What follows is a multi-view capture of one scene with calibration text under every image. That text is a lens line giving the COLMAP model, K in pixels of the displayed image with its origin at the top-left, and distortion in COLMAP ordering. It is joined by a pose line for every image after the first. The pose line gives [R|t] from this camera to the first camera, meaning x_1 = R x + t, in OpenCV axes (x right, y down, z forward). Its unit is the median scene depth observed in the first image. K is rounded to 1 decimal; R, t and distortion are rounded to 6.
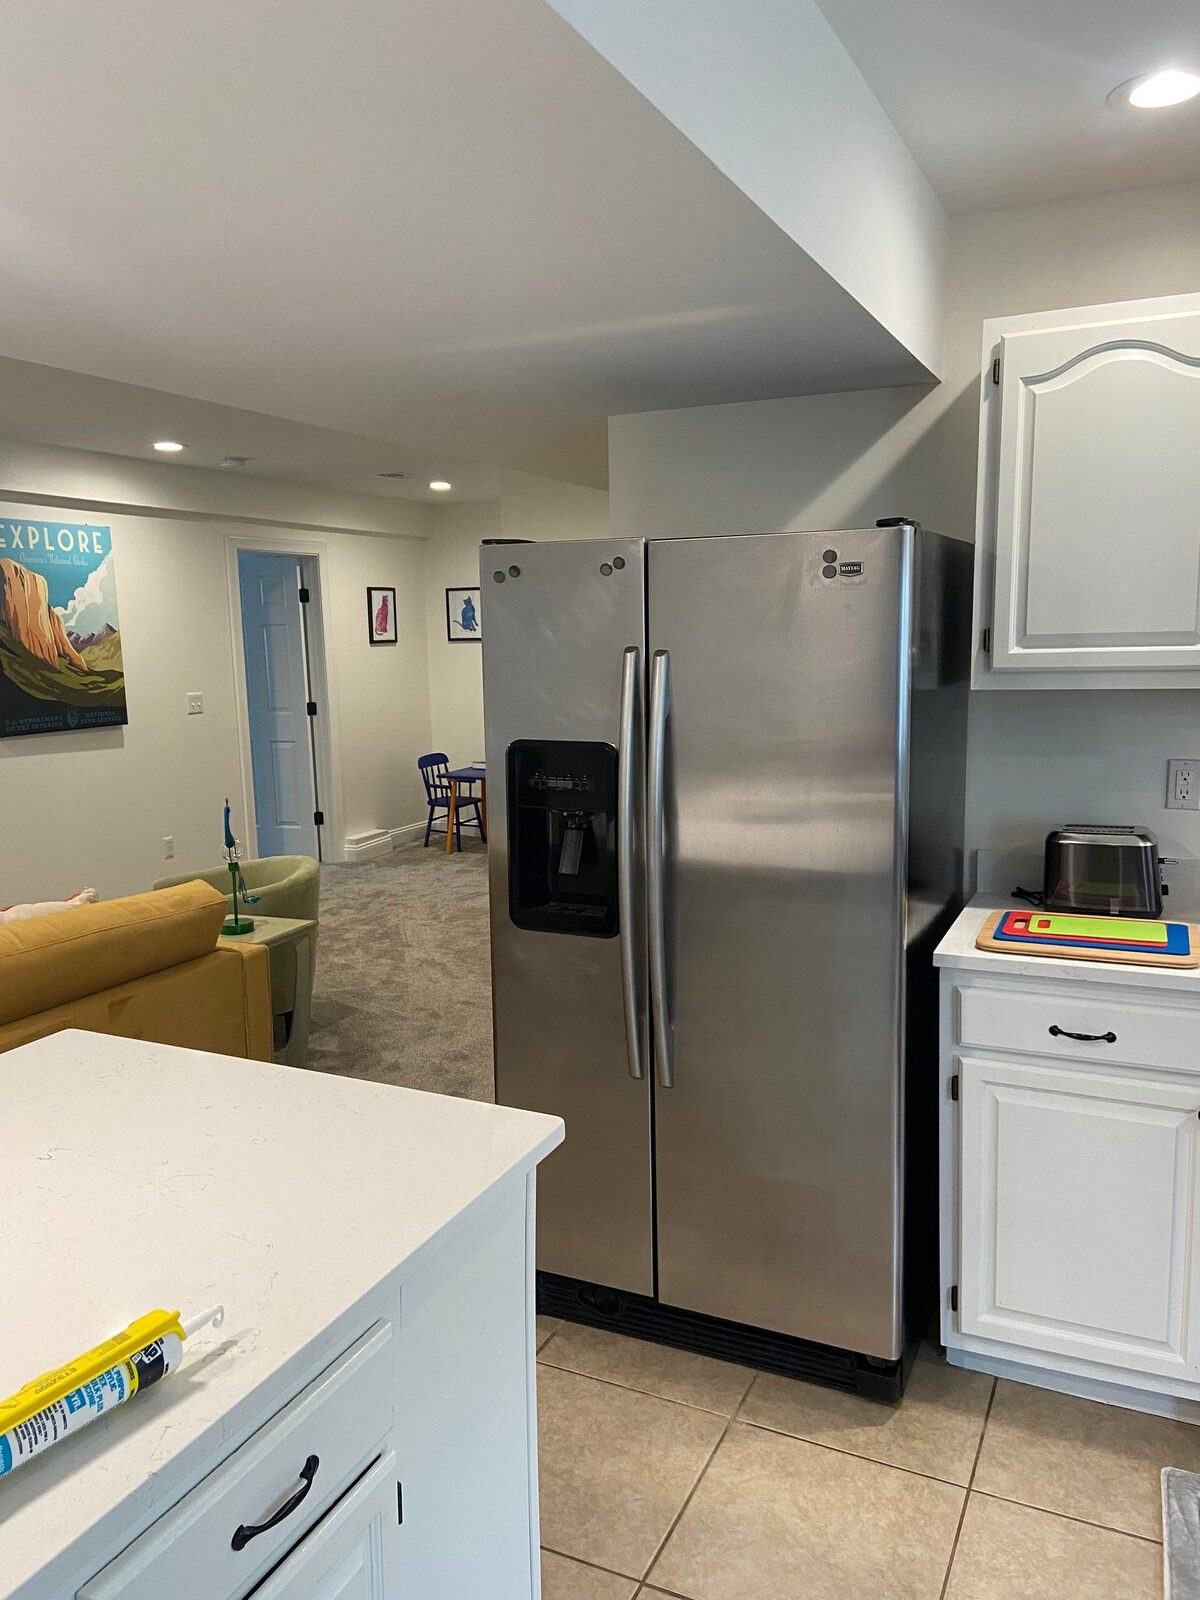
lens RADIAL K [[1225.9, 0, 600.0], [0, 1225.9, 800.0], [0, 0, 1]] dist [0.113719, -0.148295]
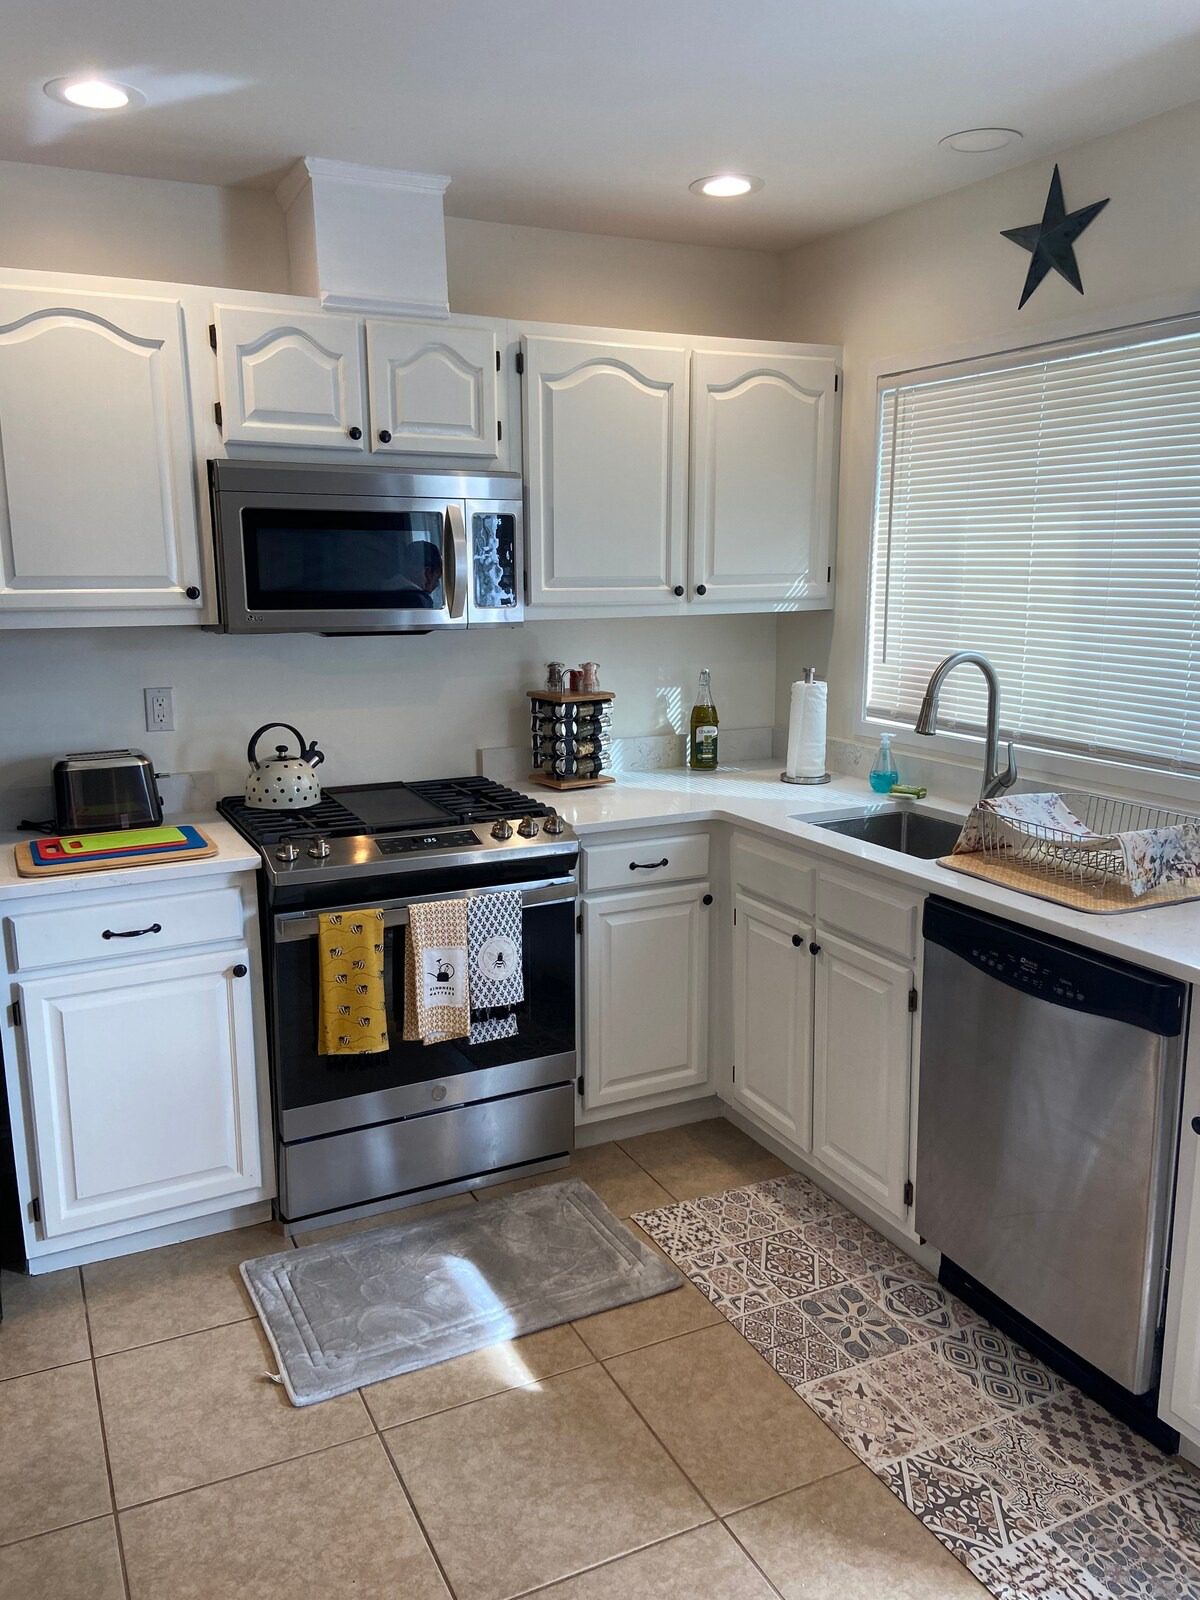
lens RADIAL K [[1228.1, 0, 606.9], [0, 1228.1, 796.1], [0, 0, 1]] dist [0.165503, -0.206368]
pose [[0.613102, -0.135543, 0.778289, -0.208616], [0.105288, 0.990402, 0.089542, 0.007526], [-0.782956, 0.027046, 0.621489, -0.054257]]
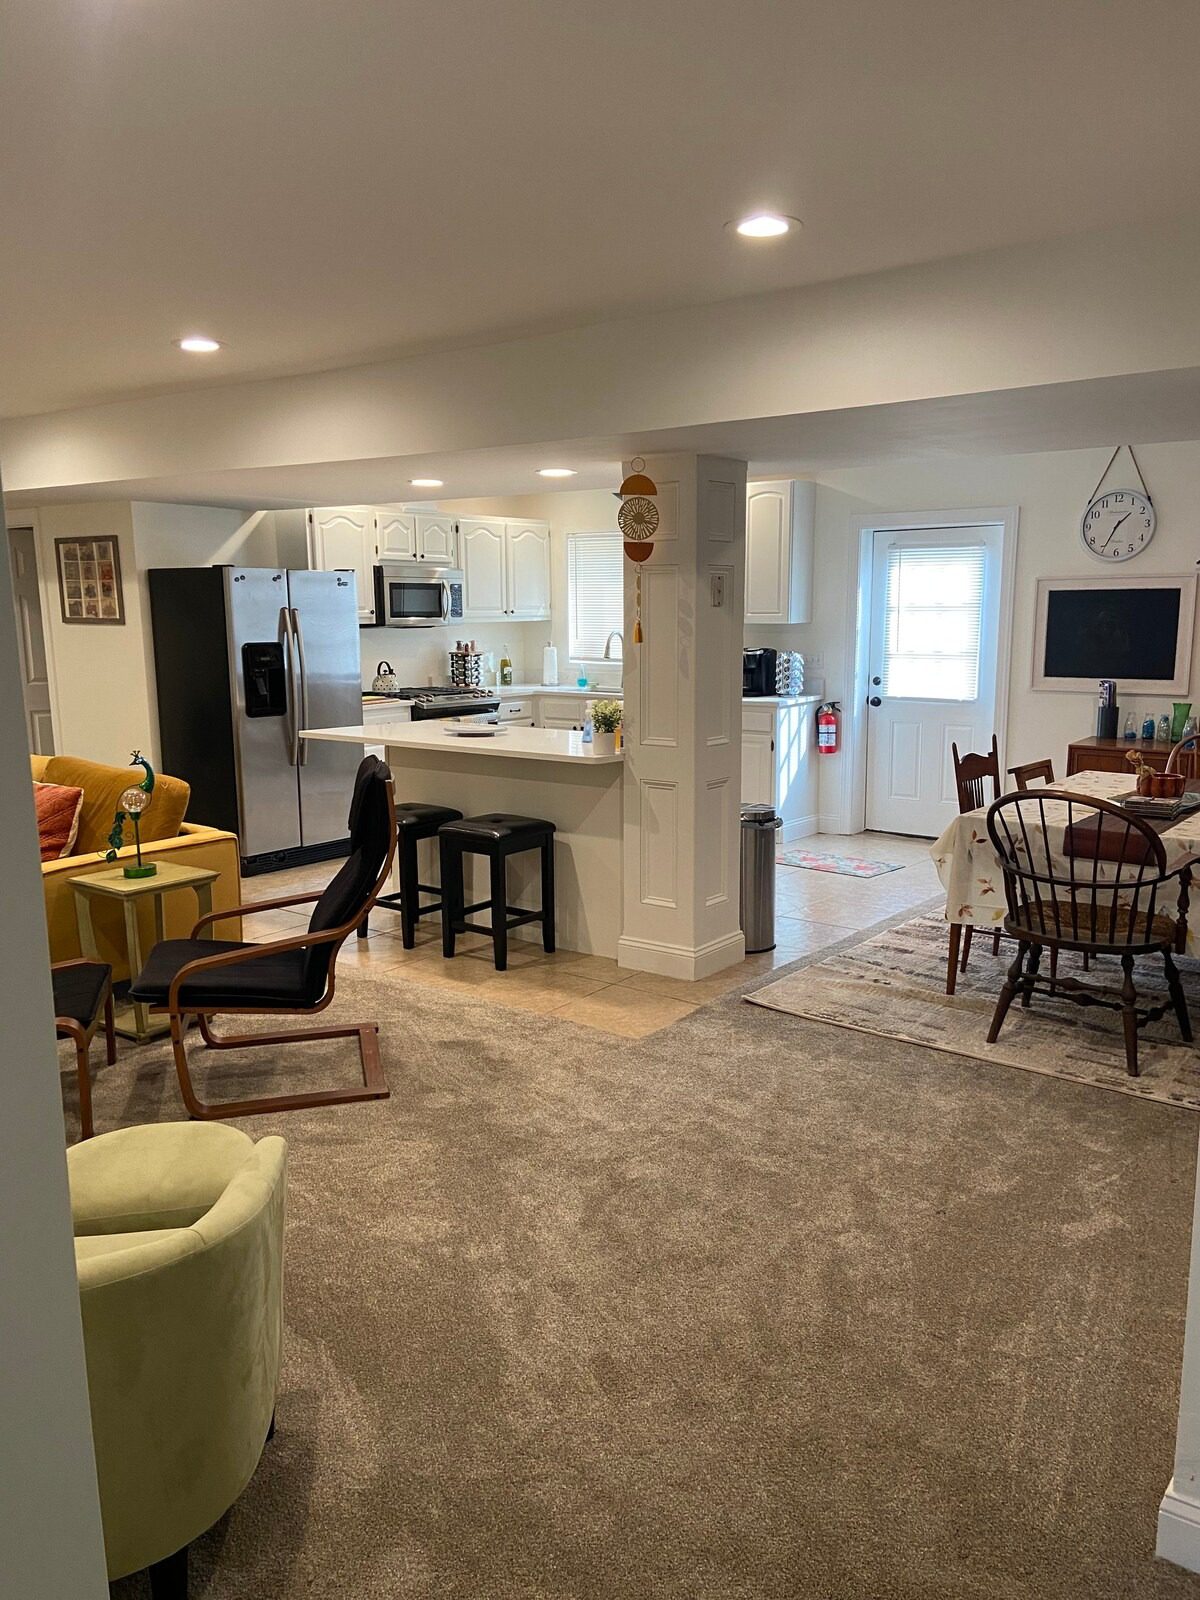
lens RADIAL K [[1225.9, 0, 600.0], [0, 1225.9, 800.0], [0, 0, 1]] dist [0.113719, -0.148295]
pose [[0.208961, -0.135348, 0.968512, -2.642965], [0.142978, 0.983962, 0.106659, 0.112352], [-0.967415, 0.116188, 0.224961, -0.290245]]
